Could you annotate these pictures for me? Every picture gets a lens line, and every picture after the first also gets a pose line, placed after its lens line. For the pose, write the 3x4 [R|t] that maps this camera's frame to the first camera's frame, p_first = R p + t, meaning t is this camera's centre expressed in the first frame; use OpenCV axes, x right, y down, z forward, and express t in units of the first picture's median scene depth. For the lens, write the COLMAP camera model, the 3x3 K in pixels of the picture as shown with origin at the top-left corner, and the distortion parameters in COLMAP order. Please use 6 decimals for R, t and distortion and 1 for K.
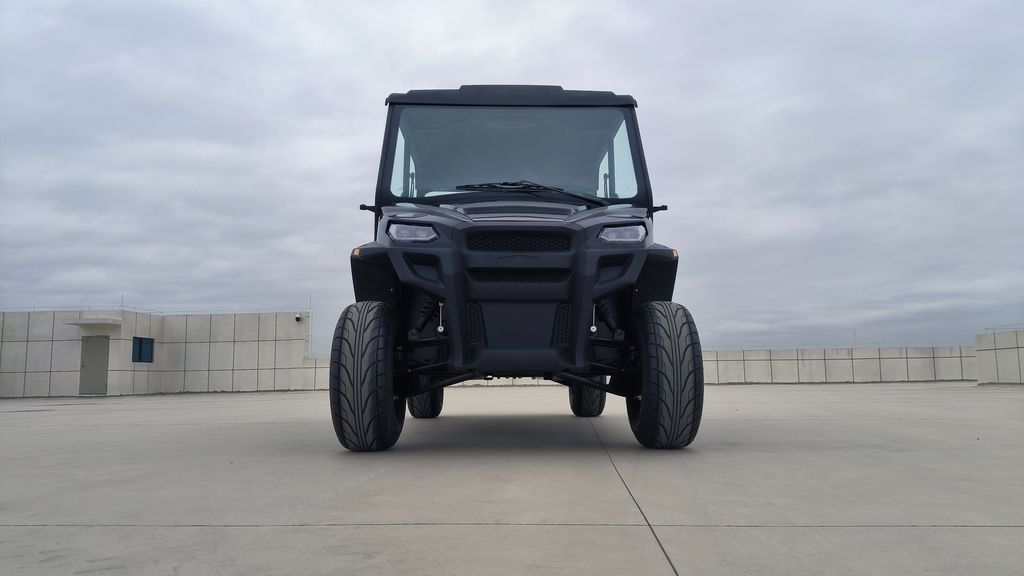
lens RADIAL K [[761.2, 0, 518.4], [0, 761.2, 282.1], [0, 0, 1]] dist [0.058126, 0.002492]
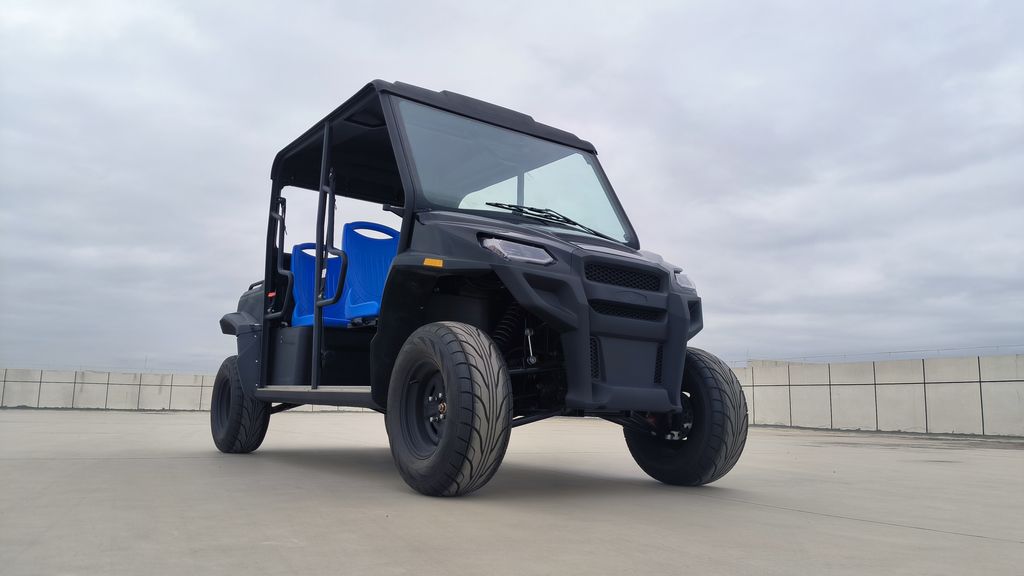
lens RADIAL K [[761.2, 0, 510.8], [0, 761.2, 280.9], [0, 0, 1]] dist [0.058126, 0.002492]
pose [[0.833936, 0.120494, 0.538546, -0.659662], [-0.101845, 0.992713, -0.064402, 0.030350], [-0.542382, -0.001141, 0.840131, 0.253840]]
